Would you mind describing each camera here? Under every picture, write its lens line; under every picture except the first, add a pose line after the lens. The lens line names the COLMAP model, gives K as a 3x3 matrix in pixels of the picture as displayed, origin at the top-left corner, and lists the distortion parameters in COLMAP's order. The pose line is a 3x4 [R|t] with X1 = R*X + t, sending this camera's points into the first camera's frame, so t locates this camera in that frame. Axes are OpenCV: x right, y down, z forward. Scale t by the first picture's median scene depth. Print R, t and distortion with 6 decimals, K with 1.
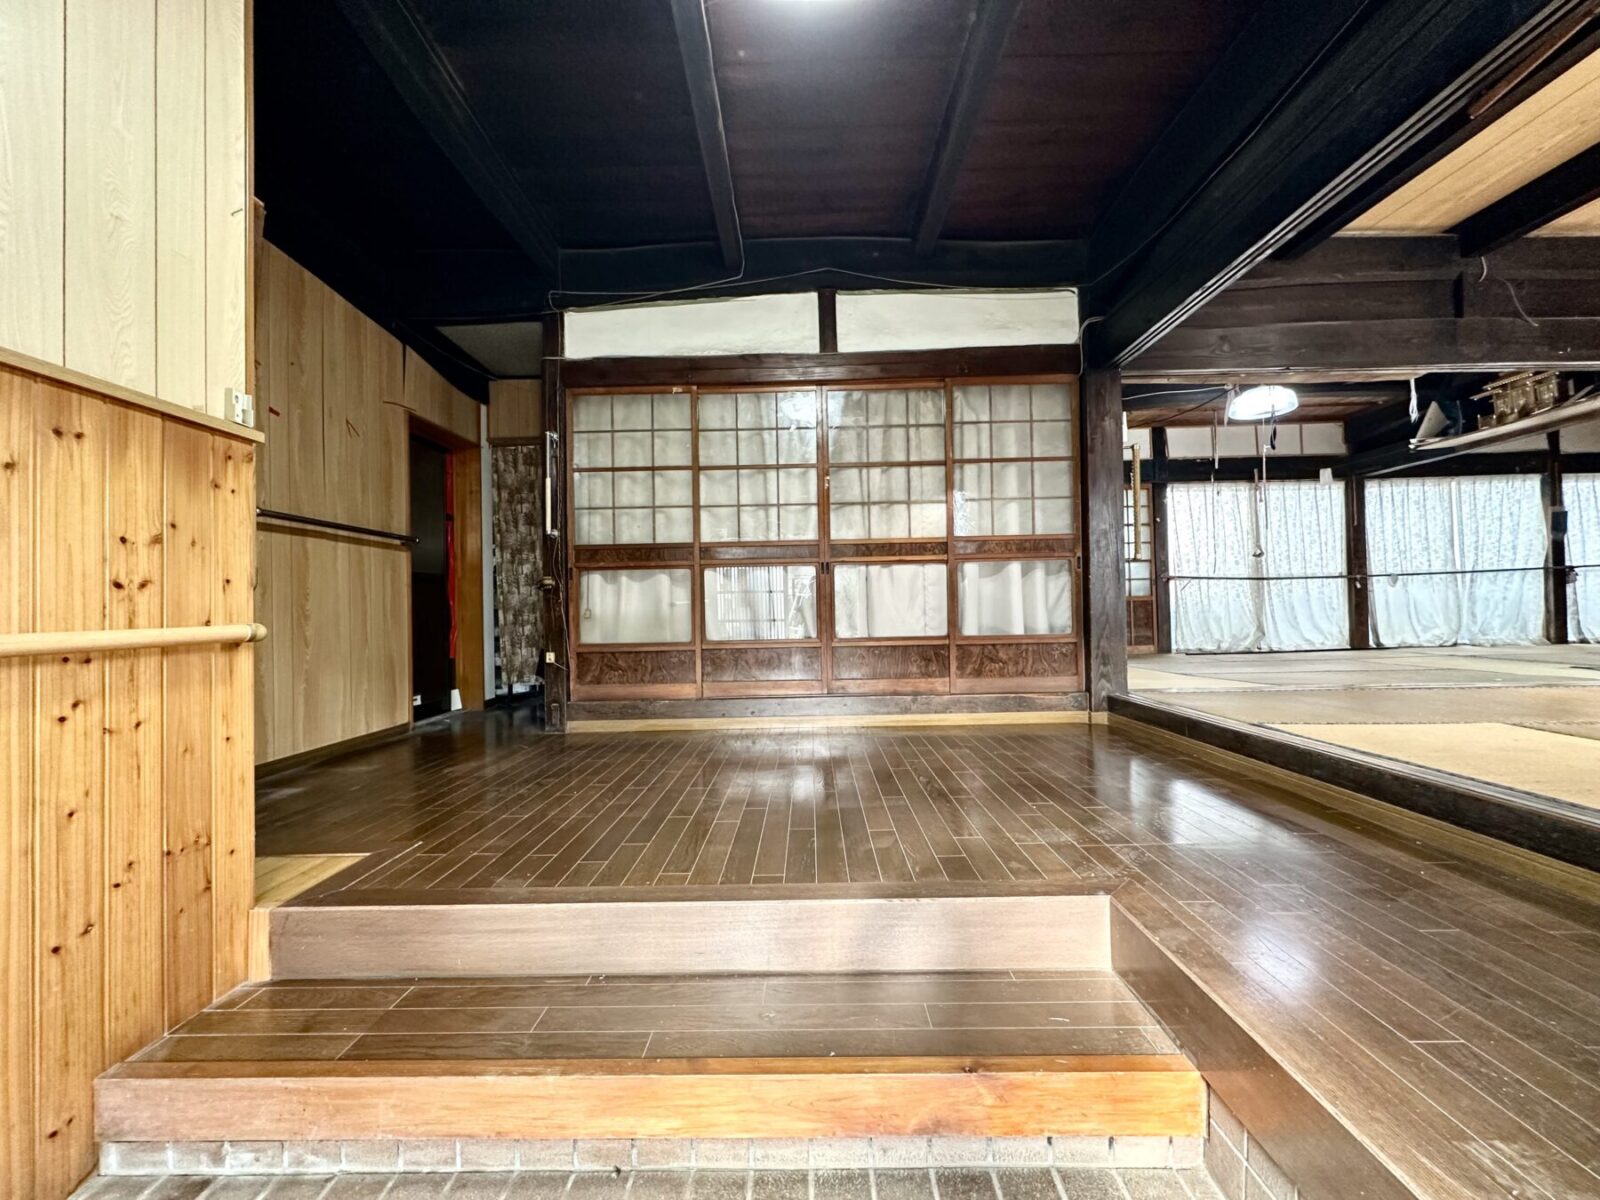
lens RADIAL K [[636.7, 0, 800.0], [0, 636.7, 600.0], [0, 0, 1]] dist [-0.001357, 0.000135]
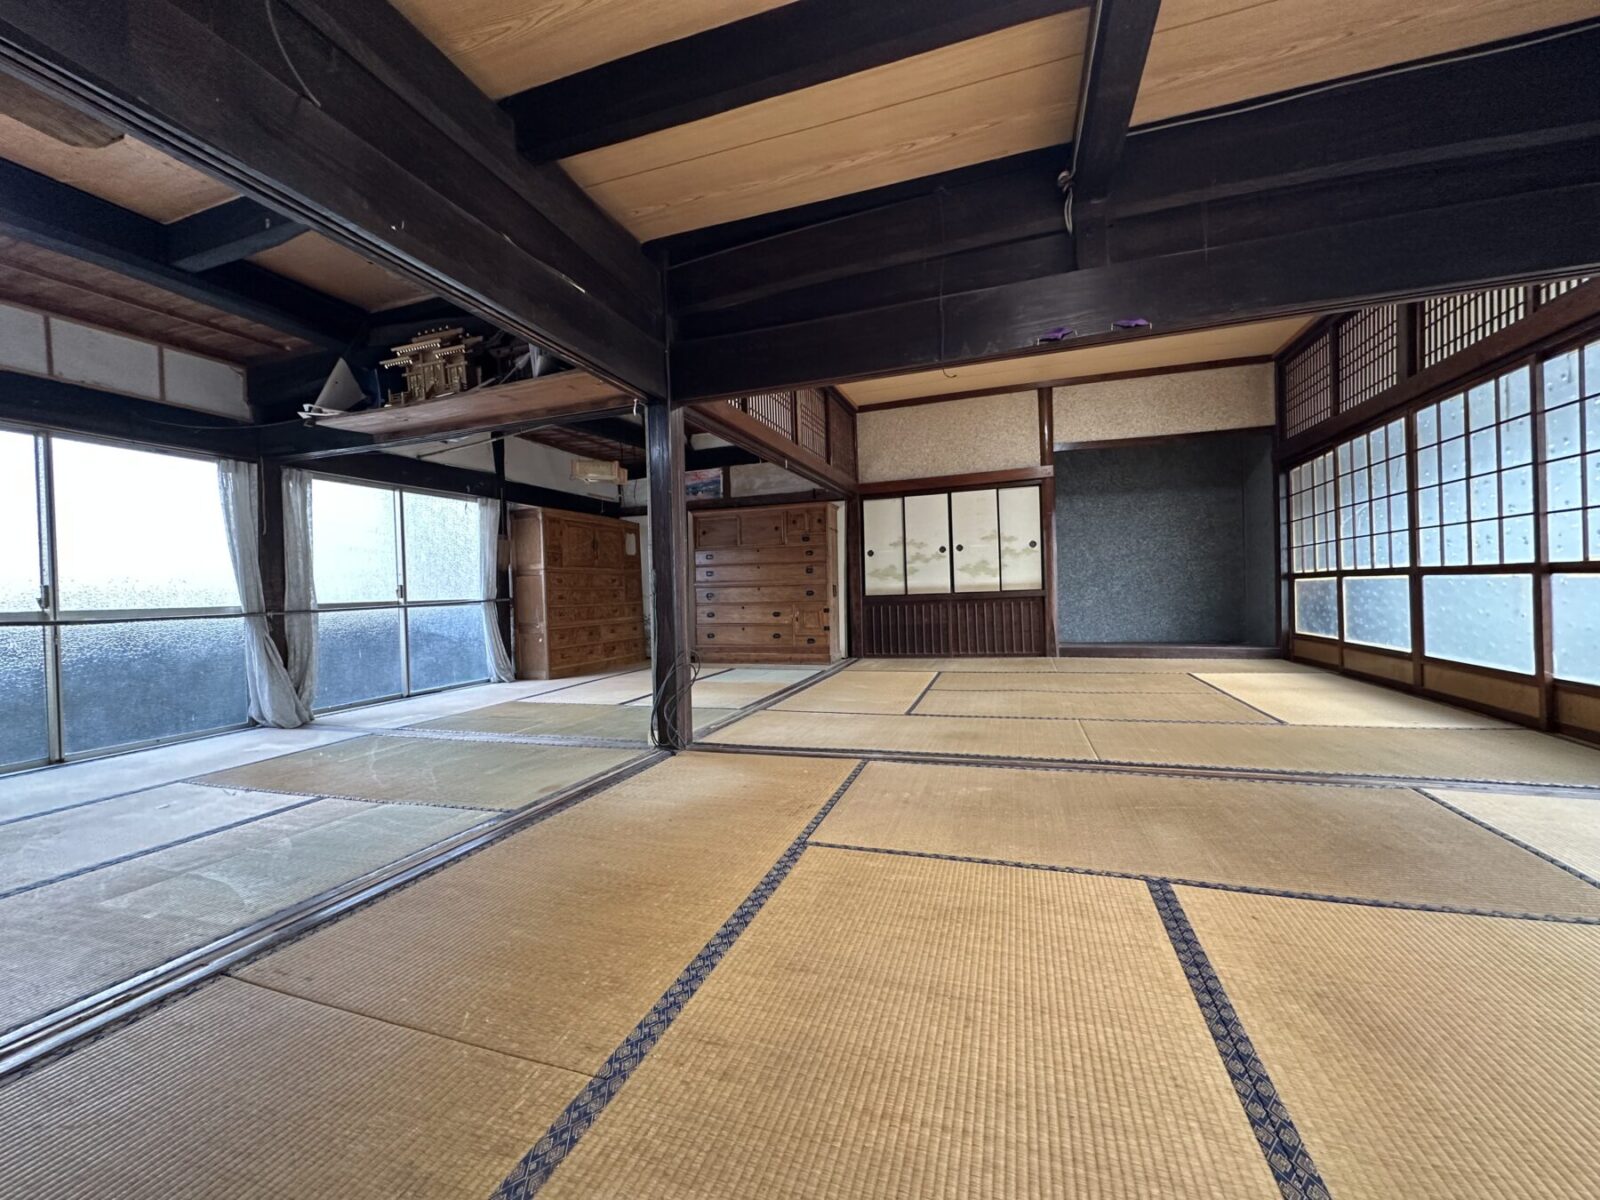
lens RADIAL K [[636.7, 0, 800.0], [0, 636.7, 600.0], [0, 0, 1]] dist [-0.001357, 0.000135]
pose [[0.304383, -0.003532, 0.952543, 0.549855], [0.008832, 0.999961, 0.000886, -0.058917], [-0.952509, 0.008143, 0.304402, 0.369554]]
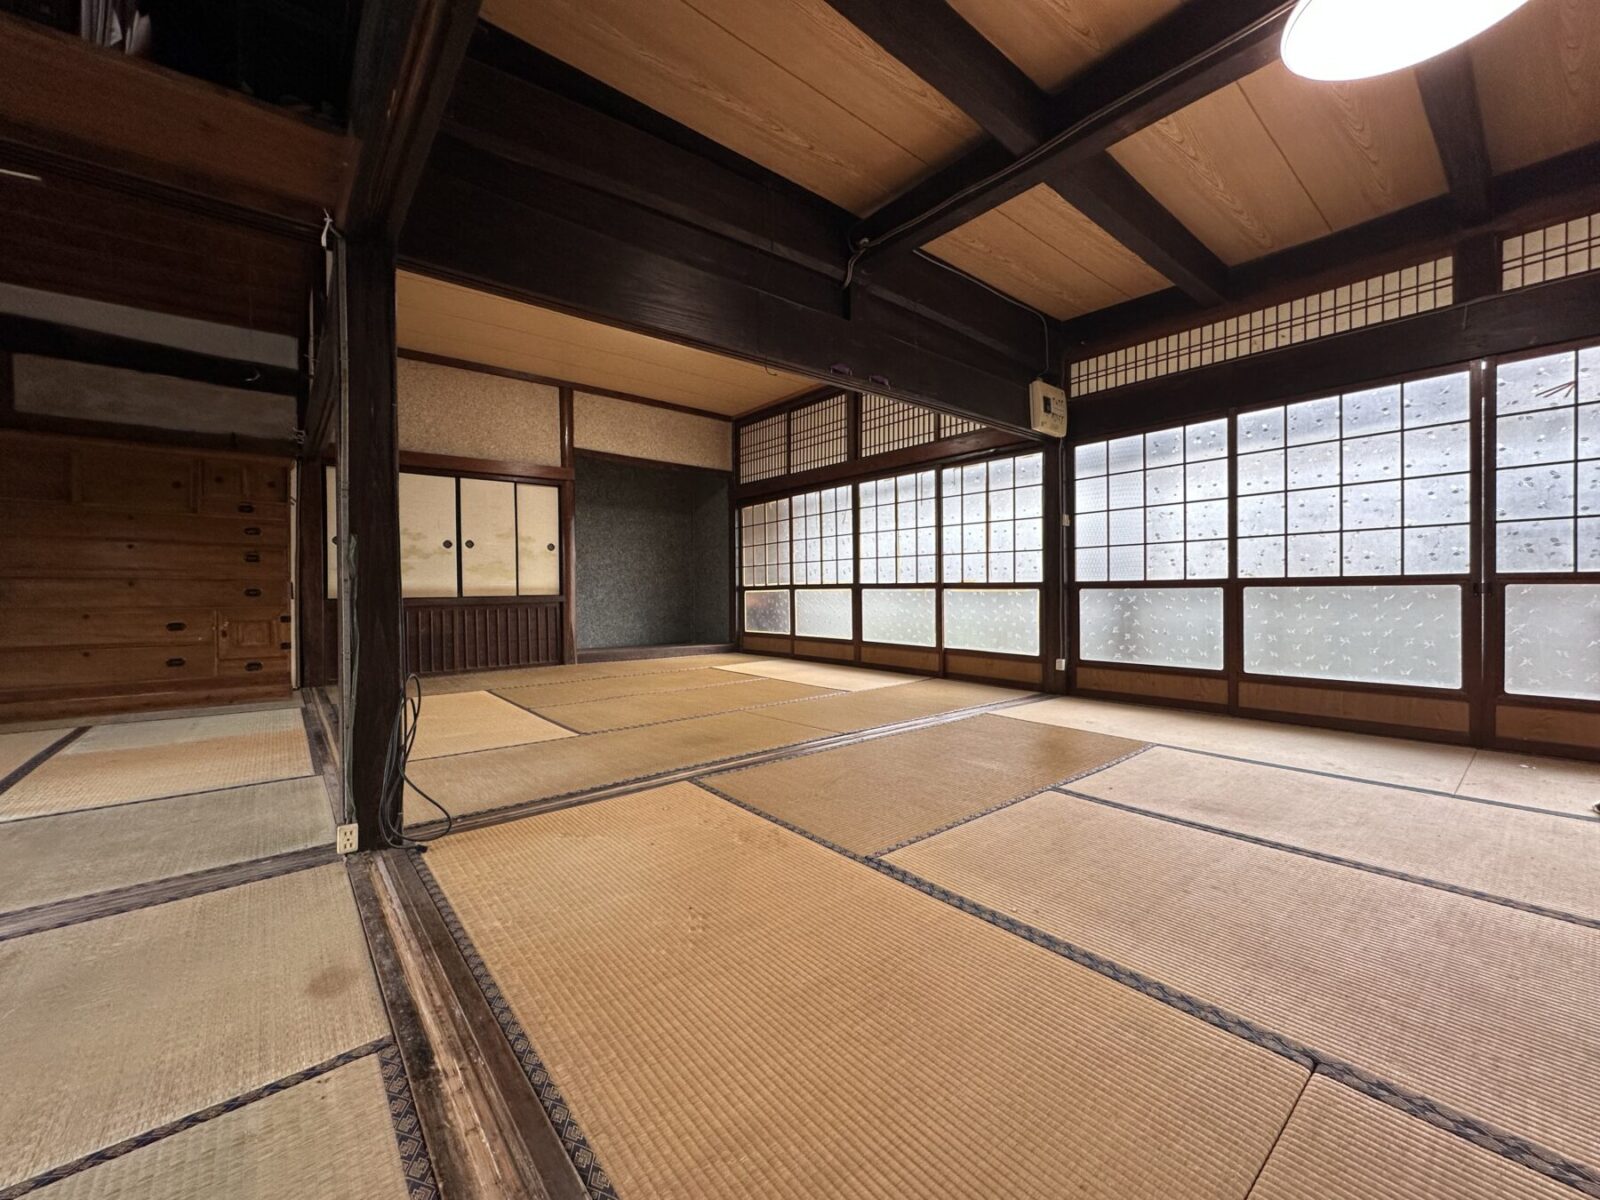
lens RADIAL K [[636.7, 0, 800.0], [0, 636.7, 600.0], [0, 0, 1]] dist [-0.001357, 0.000135]
pose [[-0.651154, 0.012625, 0.758841, 0.680935], [0.006066, 0.999916, -0.011430, -0.047905], [-0.758921, -0.002839, -0.651176, 0.750371]]
